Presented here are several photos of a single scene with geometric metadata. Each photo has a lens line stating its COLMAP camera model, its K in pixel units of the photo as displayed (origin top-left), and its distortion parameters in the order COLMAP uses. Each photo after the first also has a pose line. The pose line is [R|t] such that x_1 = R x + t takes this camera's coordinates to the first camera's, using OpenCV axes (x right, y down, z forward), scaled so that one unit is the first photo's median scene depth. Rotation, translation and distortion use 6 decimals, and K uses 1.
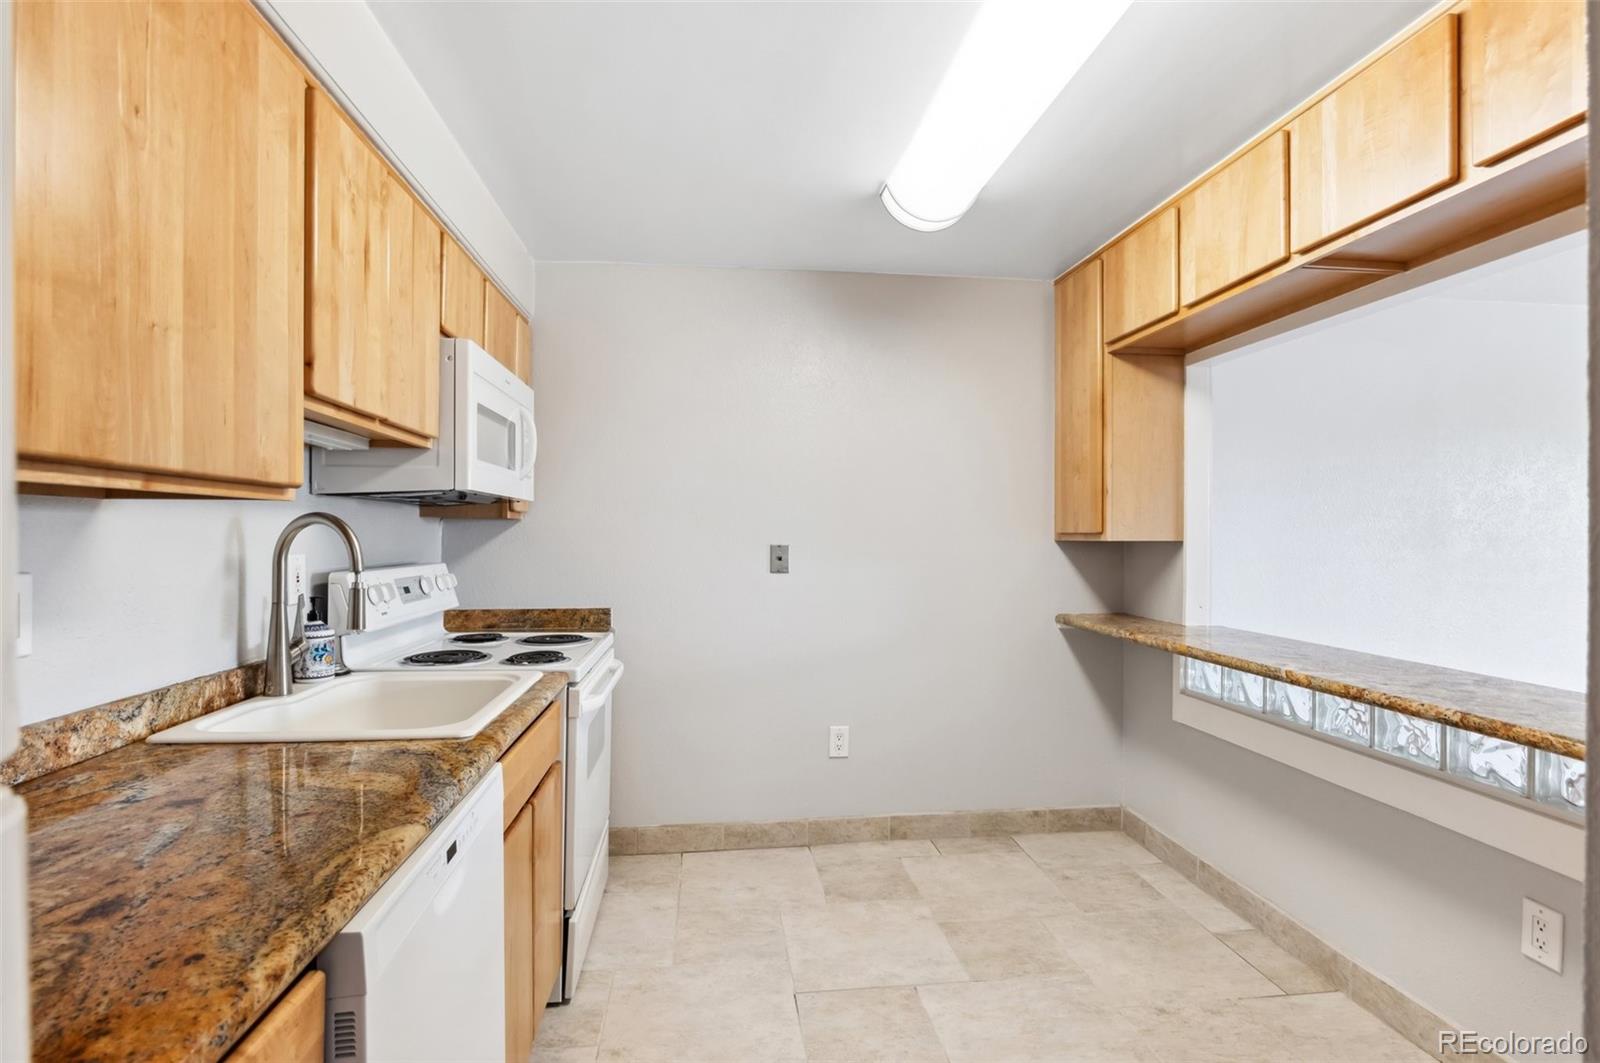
lens RADIAL K [[786.2, 0, 800.0], [0, 786.2, 531.5], [0, 0, 1]] dist [-0.001790, -0.000150]
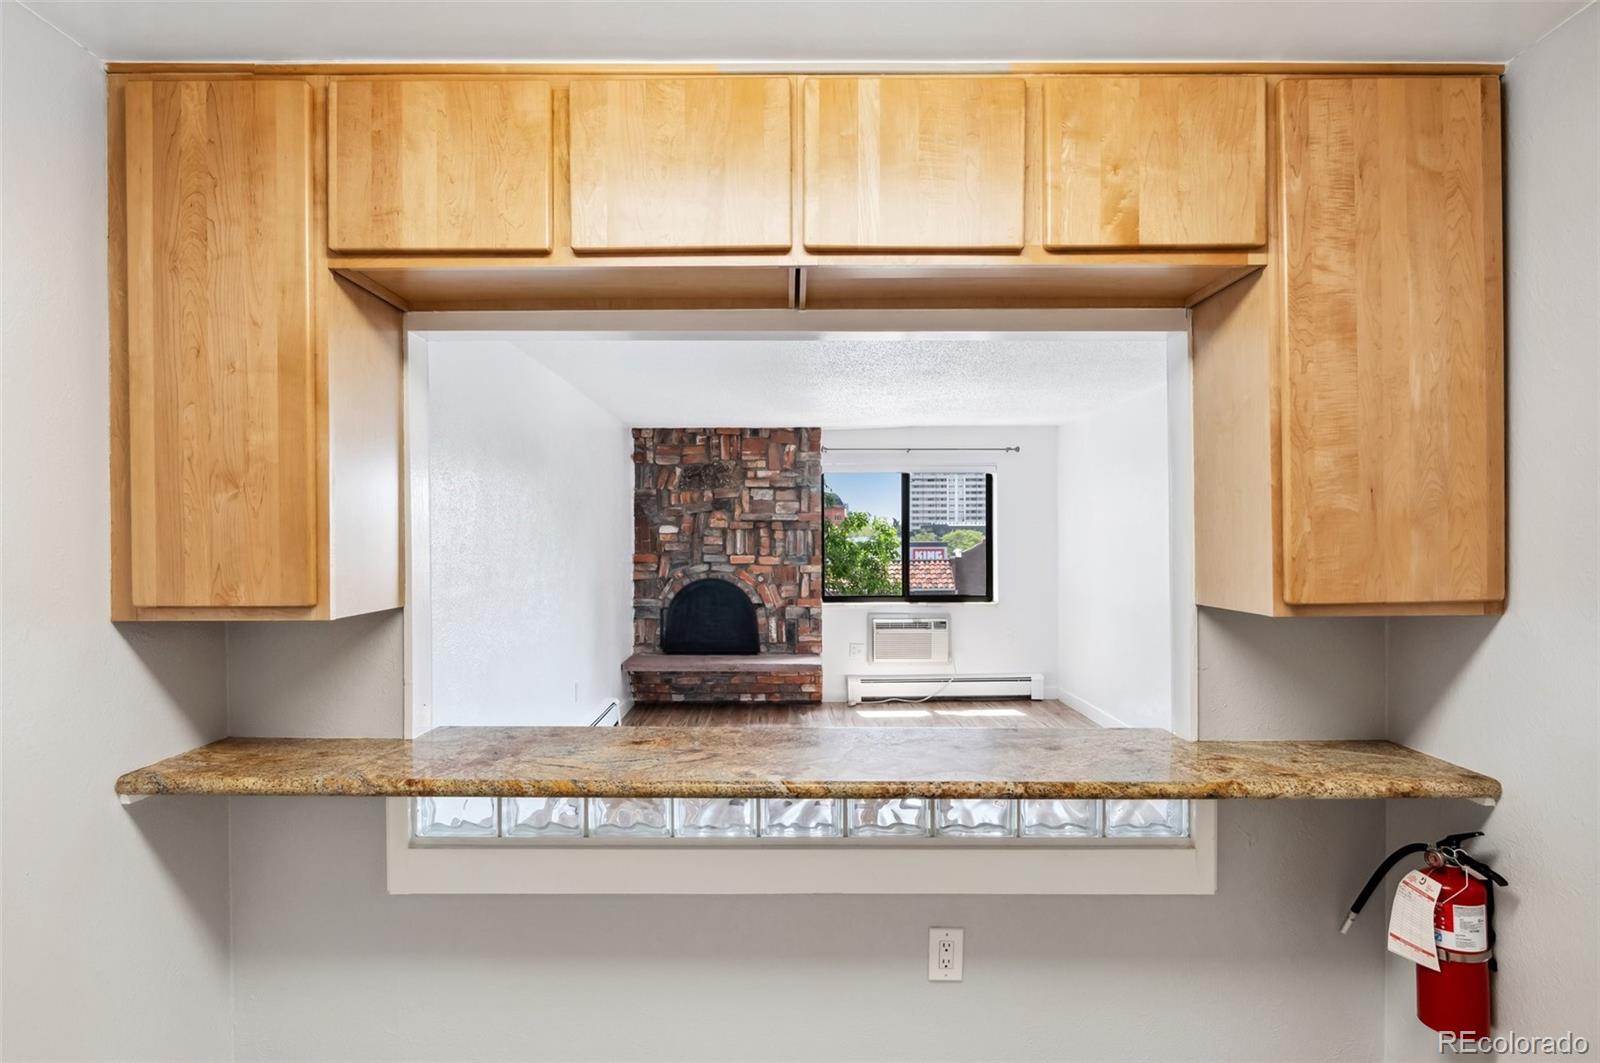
lens RADIAL K [[786.2, 0, 800.0], [0, 786.2, 531.5], [0, 0, 1]] dist [-0.001790, -0.000150]
pose [[0.124529, -0.008850, 0.992176, -0.117076], [0.000125, 0.999960, 0.008903, -0.062340], [-0.992216, -0.000984, 0.124526, 0.717176]]
